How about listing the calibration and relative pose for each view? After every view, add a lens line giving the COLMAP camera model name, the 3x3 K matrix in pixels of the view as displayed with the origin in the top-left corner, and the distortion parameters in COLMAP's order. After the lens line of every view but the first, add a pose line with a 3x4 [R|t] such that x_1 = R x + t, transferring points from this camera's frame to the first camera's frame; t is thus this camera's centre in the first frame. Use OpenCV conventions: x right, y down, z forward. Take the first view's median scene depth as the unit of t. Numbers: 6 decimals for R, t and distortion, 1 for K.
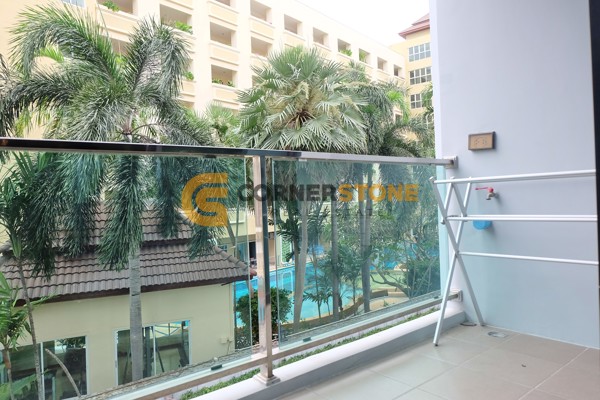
lens RADIAL K [[409.5, 0, 301.7], [0, 409.5, 197.2], [0, 0, 1]] dist [-0.058798, 0.059082]
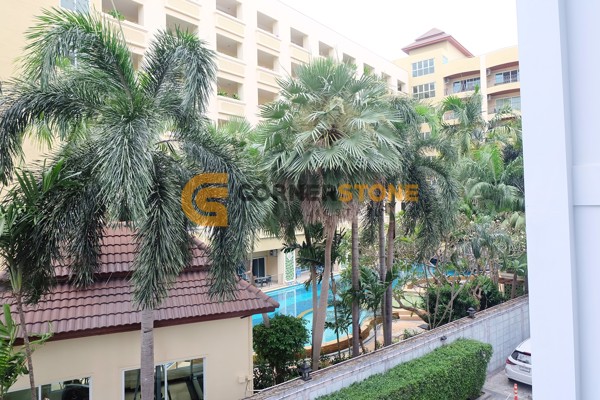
lens RADIAL K [[407.4, 0, 300.8], [0, 407.4, 197.9], [0, 0, 1]] dist [-0.051866, 0.038432]
pose [[0.999831, 0.012426, 0.013547, -0.079641], [-0.012037, 0.999523, -0.028431, -0.027463], [-0.013894, 0.028263, 0.999504, 0.091109]]
